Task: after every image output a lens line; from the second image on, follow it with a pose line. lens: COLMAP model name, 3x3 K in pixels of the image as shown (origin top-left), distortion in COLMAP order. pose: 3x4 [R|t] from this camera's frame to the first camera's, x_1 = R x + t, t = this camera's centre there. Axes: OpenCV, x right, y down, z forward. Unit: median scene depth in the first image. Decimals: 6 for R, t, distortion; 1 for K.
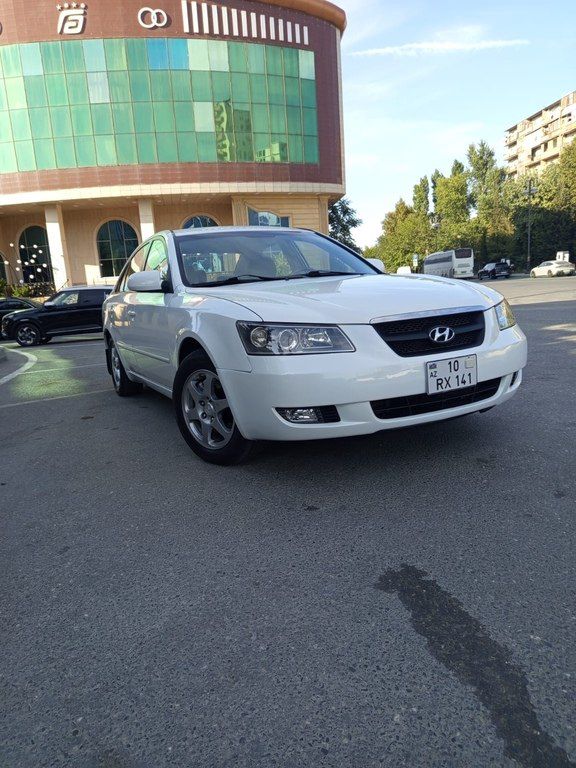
lens RADIAL K [[529.9, 0, 290.8], [0, 529.9, 383.5], [0, 0, 1]] dist [0.017618, -0.023090]
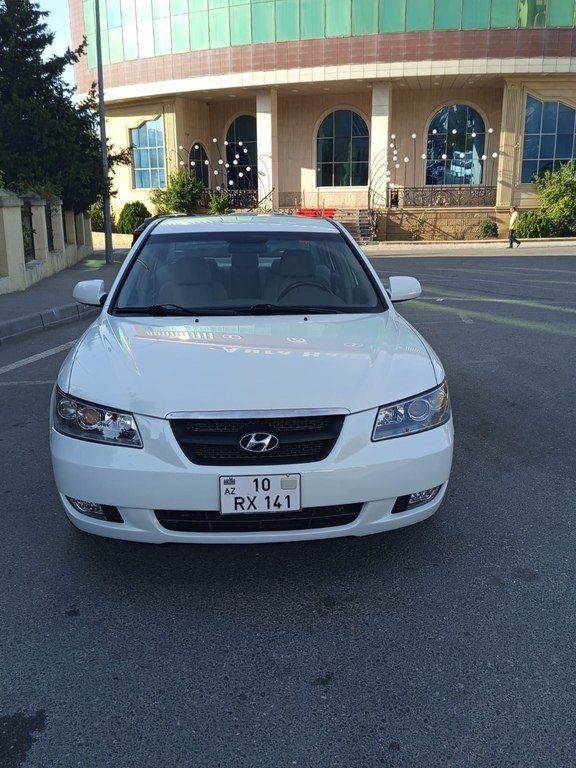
lens RADIAL K [[731.2, 0, 292.6], [0, 731.2, 385.3], [0, 0, 1]] dist [0.031780, 0.000000]
pose [[0.922166, 0.153581, -0.354998, 0.618442], [-0.129055, 0.987368, 0.091919, -0.248948], [0.364631, -0.038951, 0.930337, -0.012942]]
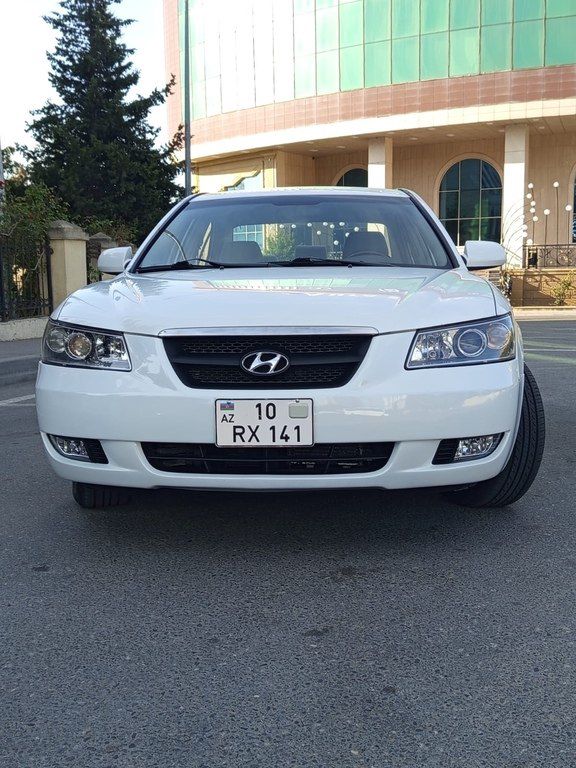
lens RADIAL K [[876.6, 0, 293.0], [0, 876.6, 381.7], [0, 0, 1]] dist [0.036606, 0.000000]
pose [[0.862222, 0.117705, -0.492664, 0.749875], [-0.141442, 0.989885, -0.011042, -0.053032], [0.486381, 0.079204, 0.870149, 0.044441]]
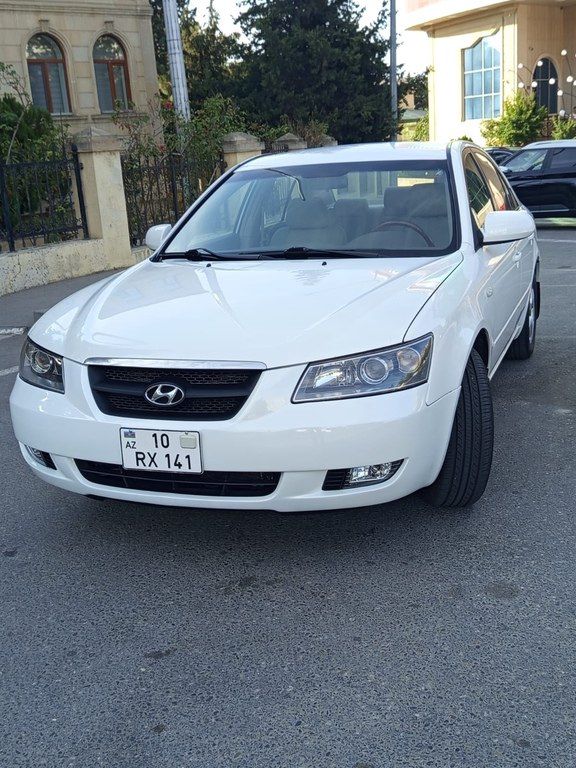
lens RADIAL K [[876.6, 0, 280.6], [0, 876.6, 383.3], [0, 0, 1]] dist [0.036606, 0.000000]
pose [[0.686187, 0.209266, -0.696674, 1.073919], [-0.122768, 0.977304, 0.172640, -0.292604], [0.716990, -0.032934, 0.696305, 0.232561]]
